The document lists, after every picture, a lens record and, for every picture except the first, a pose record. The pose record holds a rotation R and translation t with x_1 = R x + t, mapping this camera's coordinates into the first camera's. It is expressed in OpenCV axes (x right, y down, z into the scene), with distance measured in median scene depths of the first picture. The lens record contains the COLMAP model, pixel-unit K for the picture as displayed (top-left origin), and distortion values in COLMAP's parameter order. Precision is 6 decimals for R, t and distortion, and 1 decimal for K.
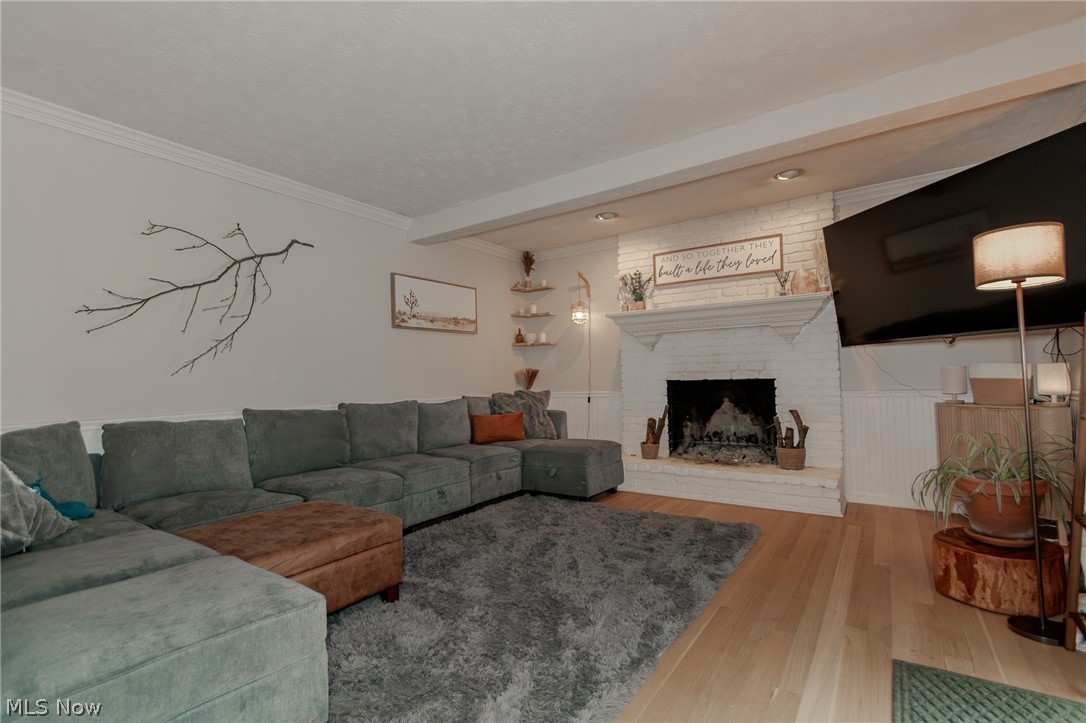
lens RADIAL K [[491.7, 0, 568.9], [0, 491.7, 361.5], [0, 0, 1]] dist [-0.000221, 0.000033]
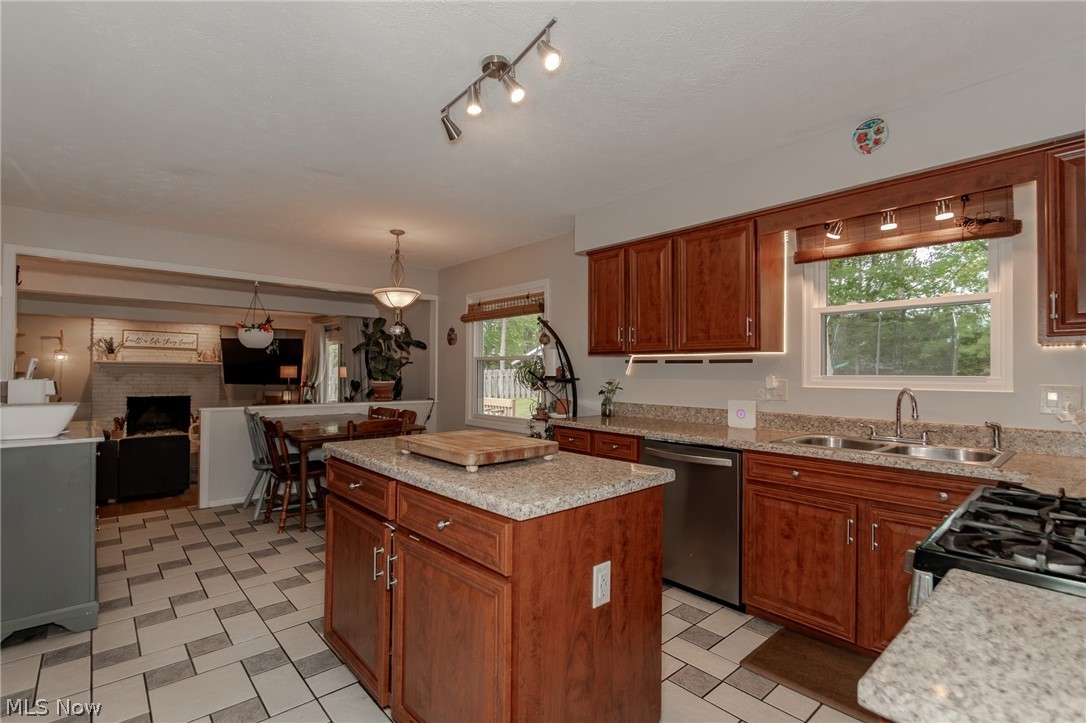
lens RADIAL K [[510.7, 0, 530.0], [0, 510.7, 359.0], [0, 0, 1]] dist [-0.002043, -0.000672]
pose [[0.305248, 0.047005, 0.951112, -1.283271], [-0.043904, 0.998414, -0.035252, -0.114122], [-0.951260, -0.030997, 0.306827, -1.150511]]
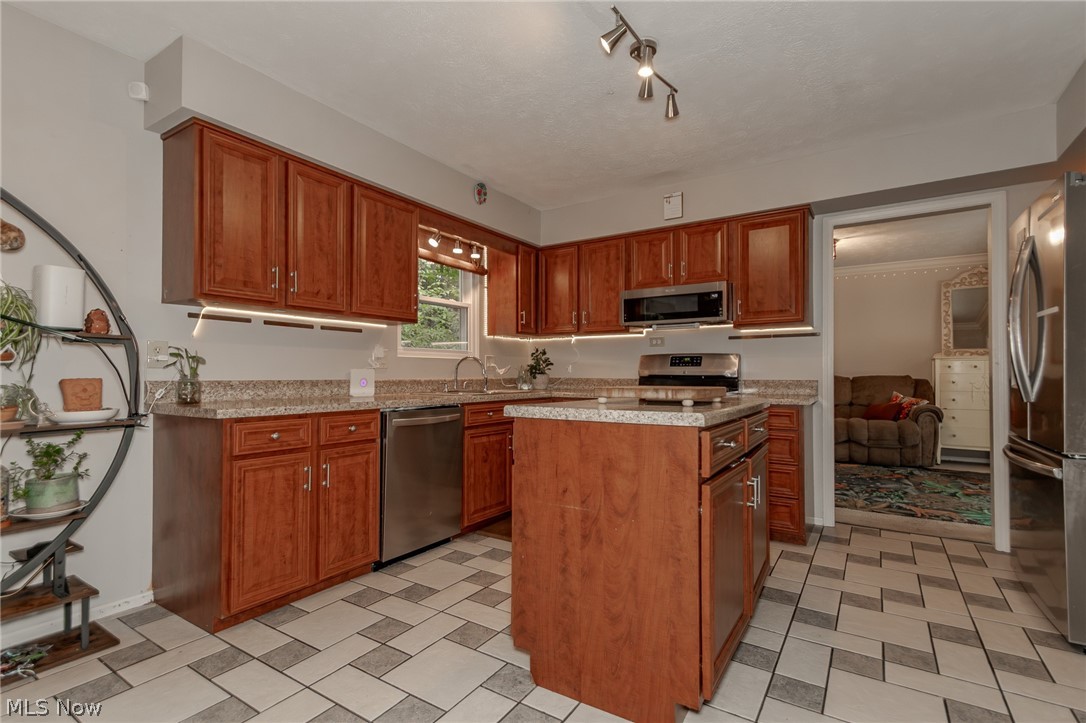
lens RADIAL K [[532.7, 0, 543.0], [0, 532.7, 361.5], [0, 0, 1]] dist [0.005300, 0.000837]
pose [[-0.999642, 0.026742, -0.000263, -0.822803], [0.026708, 0.997759, -0.061356, -0.059171], [-0.001378, -0.061341, -0.998116, -0.537509]]
